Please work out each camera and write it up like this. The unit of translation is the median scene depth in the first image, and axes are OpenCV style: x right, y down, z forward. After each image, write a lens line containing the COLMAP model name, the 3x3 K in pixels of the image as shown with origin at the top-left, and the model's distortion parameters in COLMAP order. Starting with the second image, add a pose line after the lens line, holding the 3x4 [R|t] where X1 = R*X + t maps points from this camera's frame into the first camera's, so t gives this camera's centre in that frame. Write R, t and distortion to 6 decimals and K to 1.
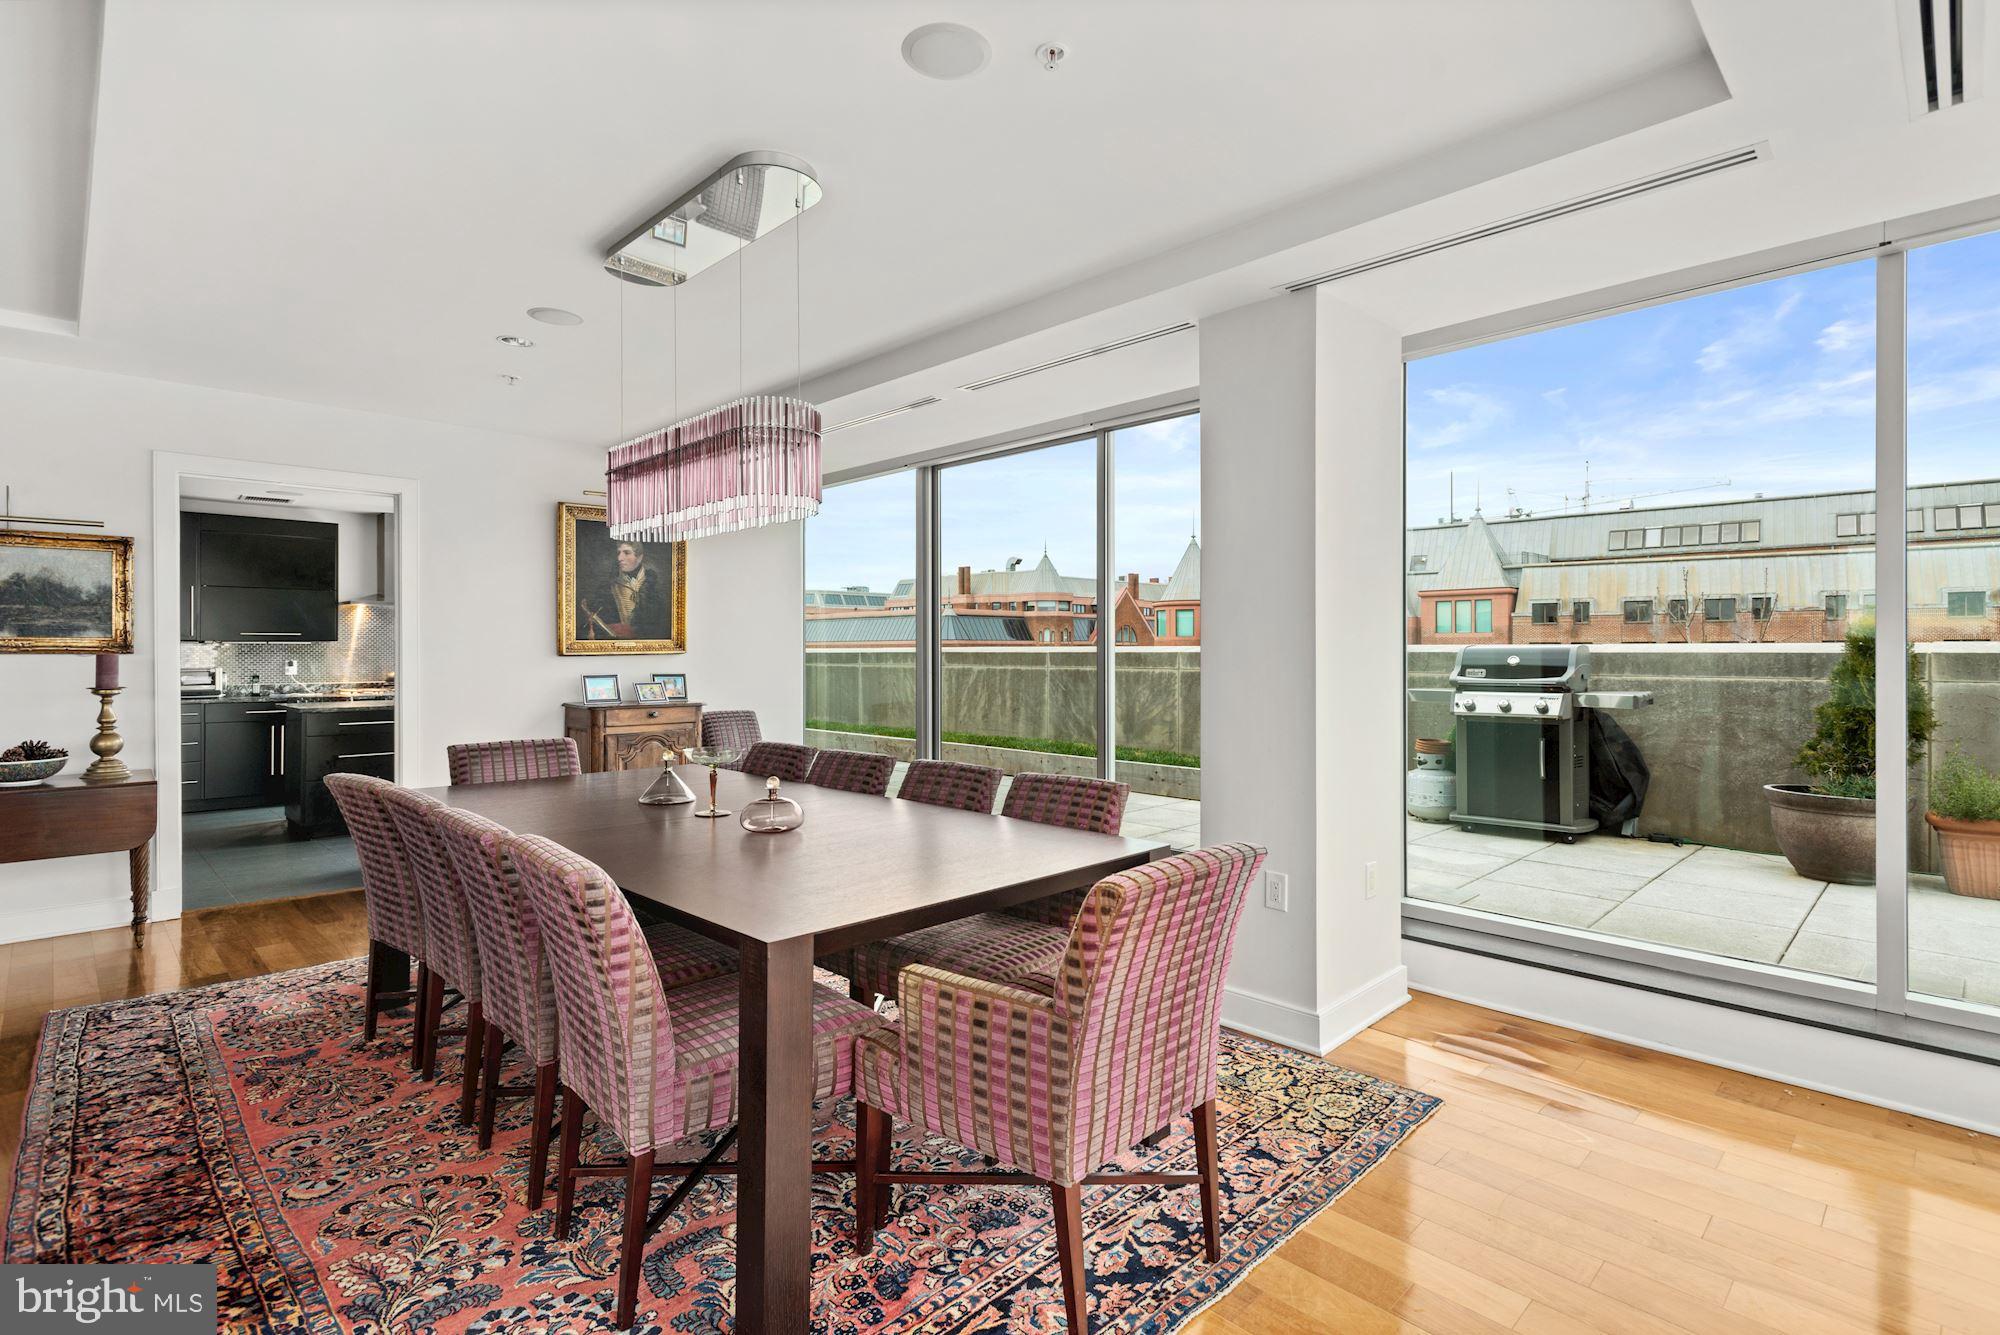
lens RADIAL K [[952.5, 0, 1006.9], [0, 952.5, 646.0], [0, 0, 1]] dist [0.012752, -0.000541]
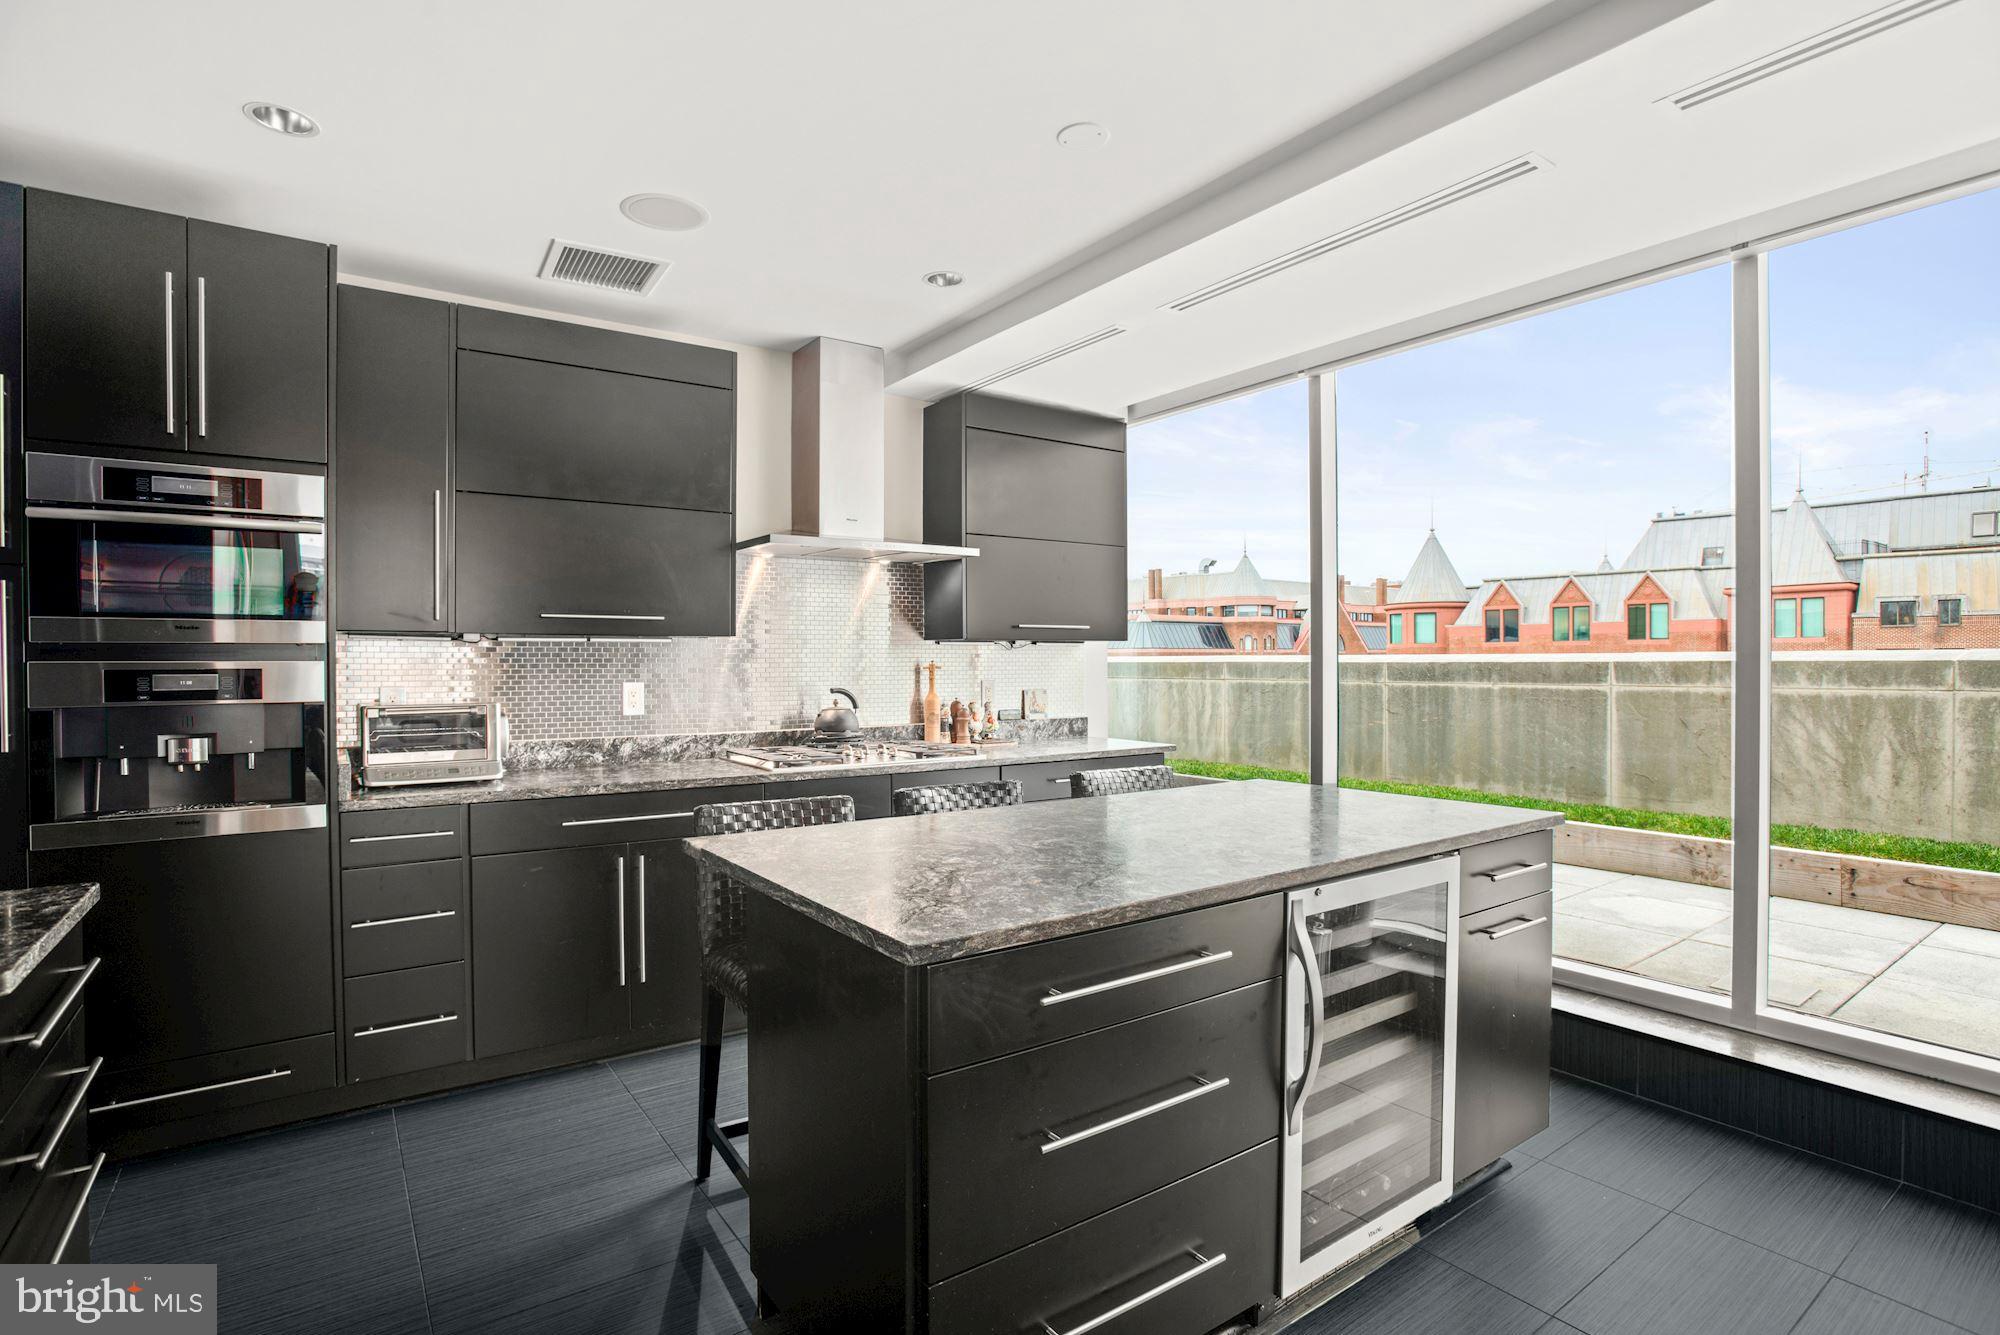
lens RADIAL K [[972.4, 0, 1002.0], [0, 972.4, 668.0], [0, 0, 1]] dist [-0.067126, 0.023464]
pose [[0.986648, -0.000547, -0.162867, -0.387115], [0.002677, 0.999914, 0.012859, 0.002693], [0.162846, -0.013123, 0.986564, 0.455838]]
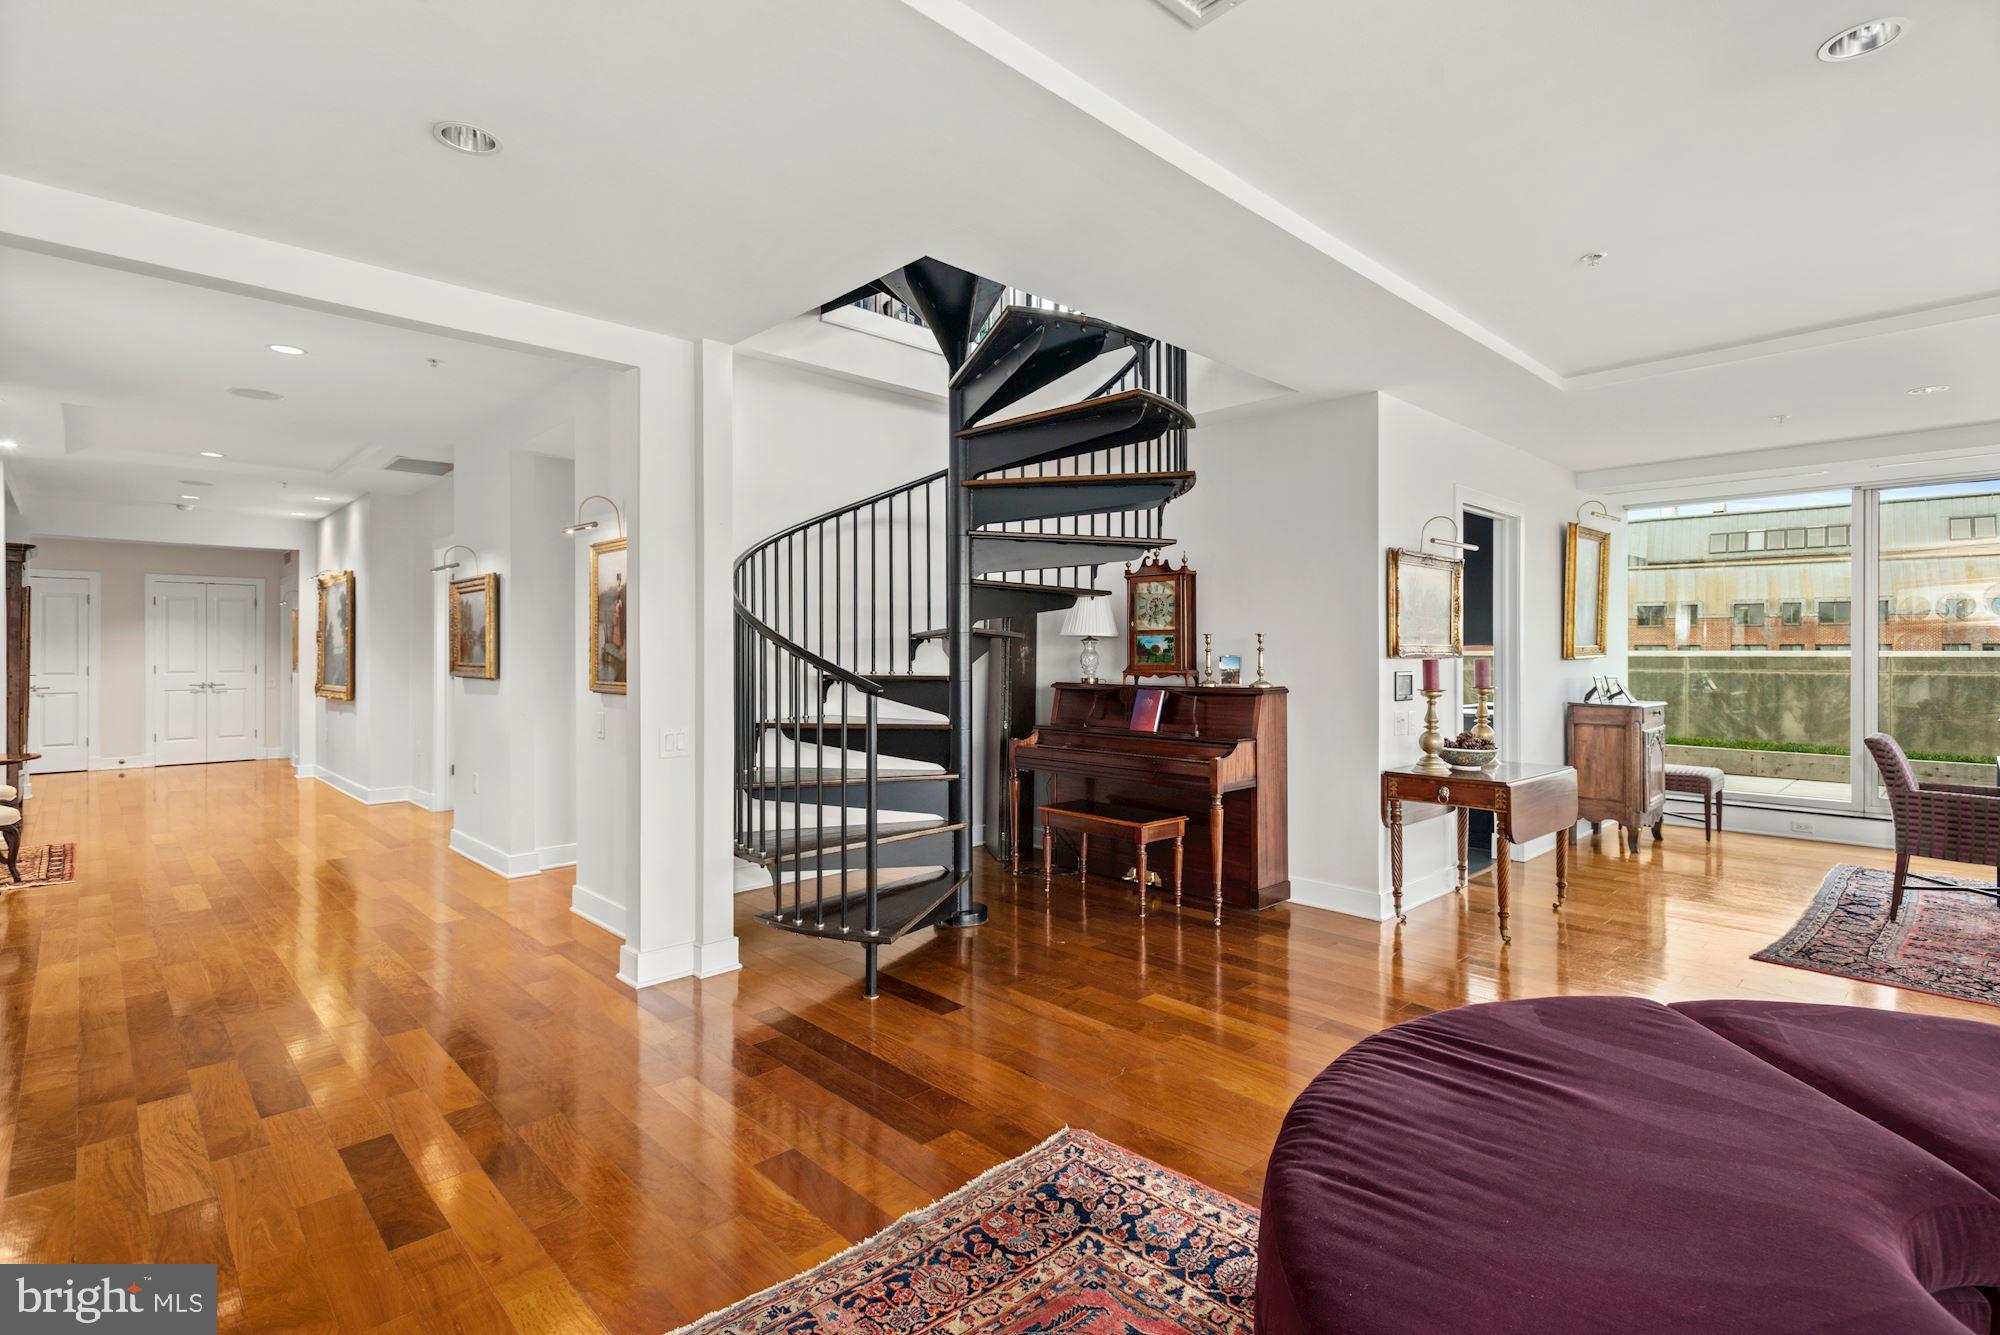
lens RADIAL K [[952.5, 0, 1006.9], [0, 952.5, 646.0], [0, 0, 1]] dist [0.012752, -0.000541]
pose [[0.999933, 0.003013, -0.011178, -0.566007], [-0.003018, 0.999995, -0.000515, -0.001424], [0.011177, 0.000549, 0.999937, -0.061869]]
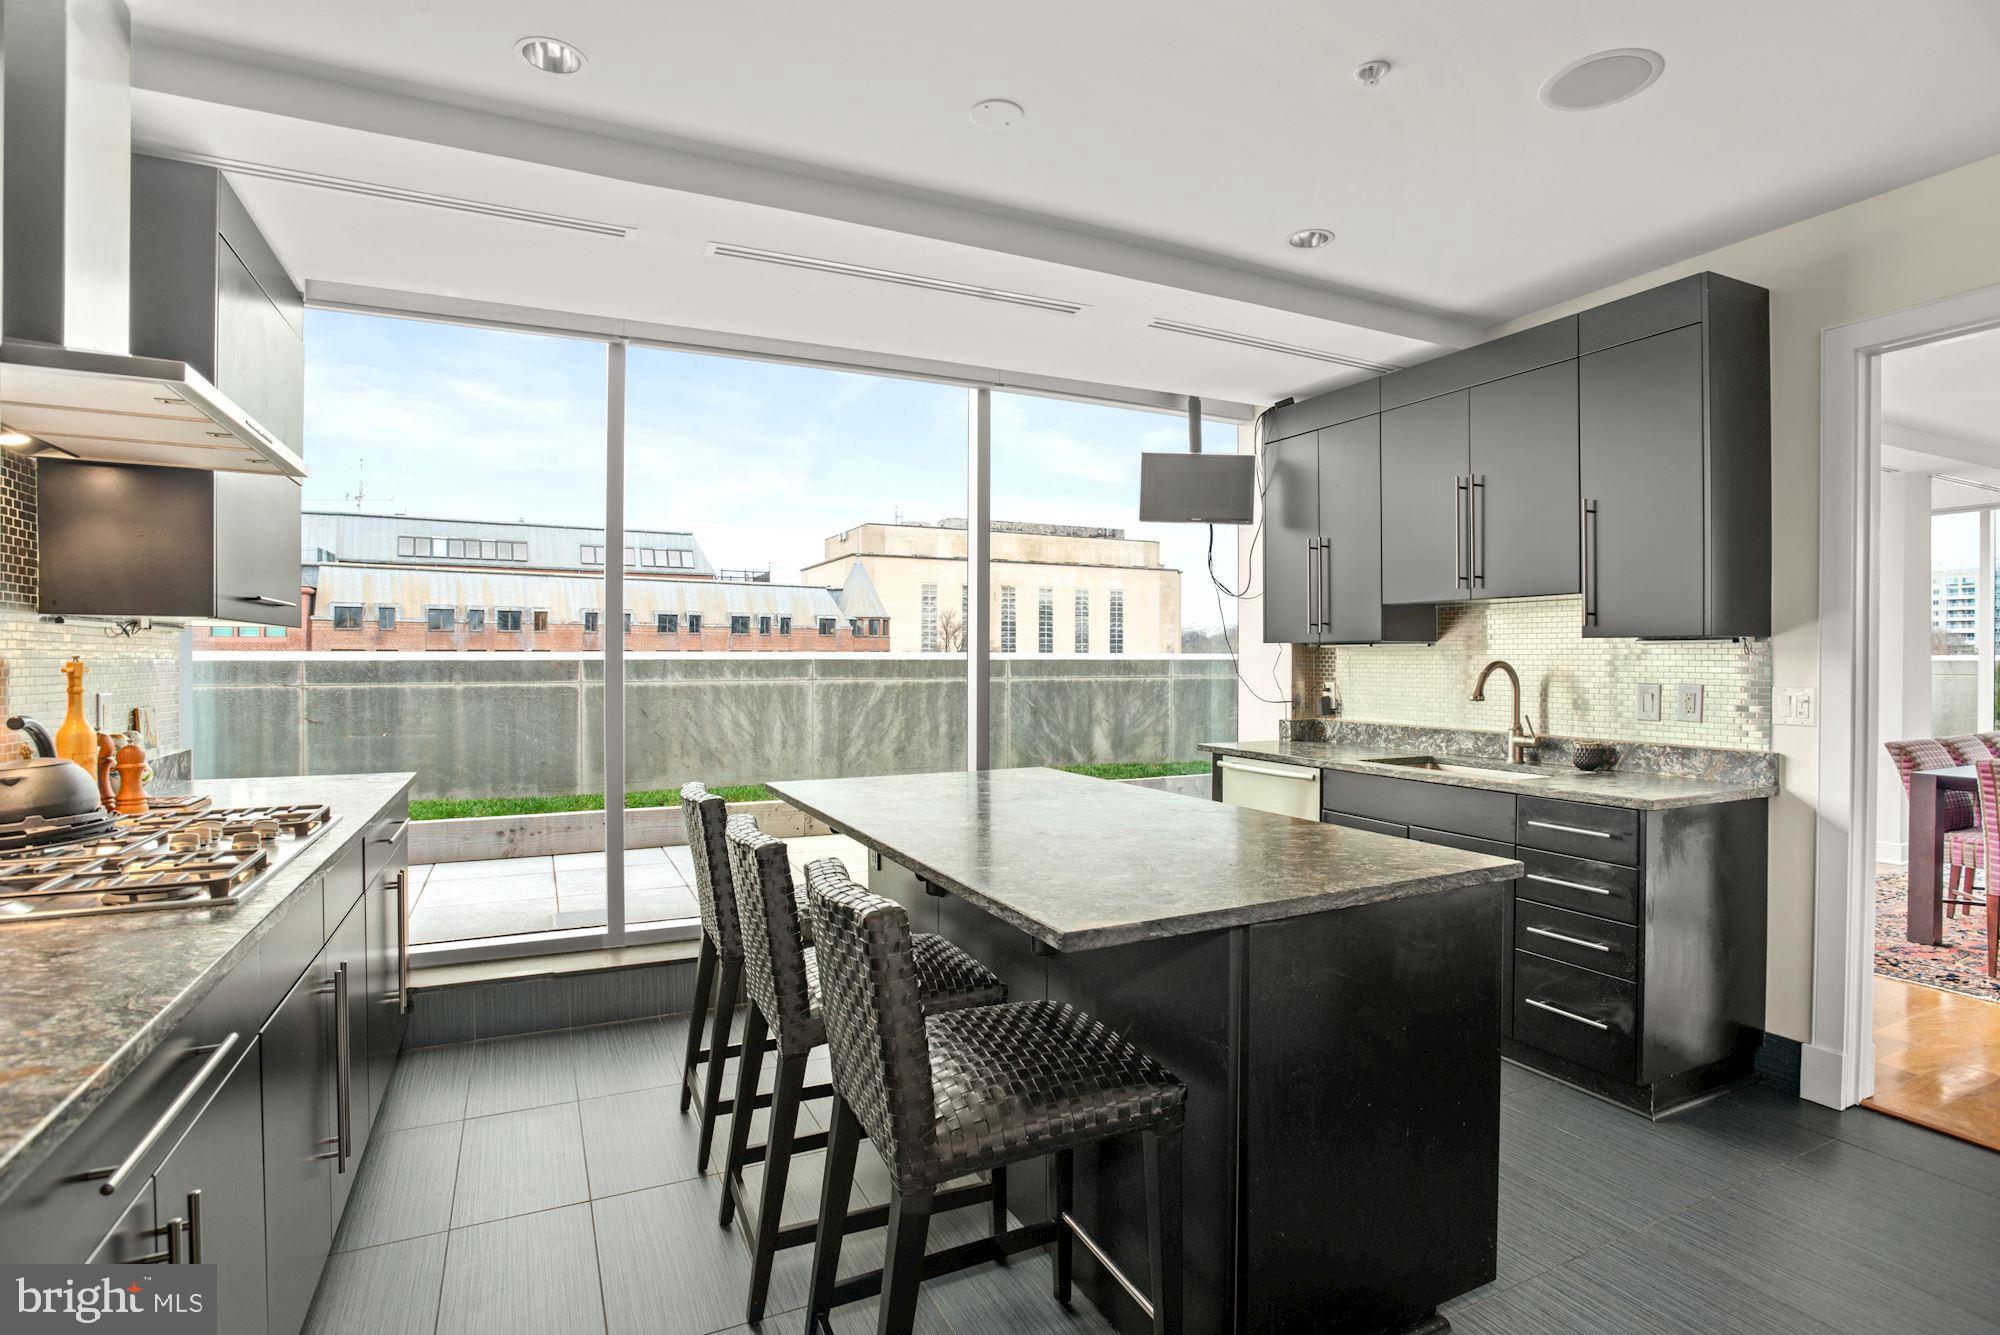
lens RADIAL K [[985.0, 0, 986.9], [0, 985.0, 661.1], [0, 0, 1]] dist [-0.031515, 0.000464]
pose [[0.341062, -0.001272, 0.940040, -0.590729], [-0.005747, 0.999978, 0.003438, 0.004036], [-0.940023, -0.006575, 0.341047, 0.593732]]
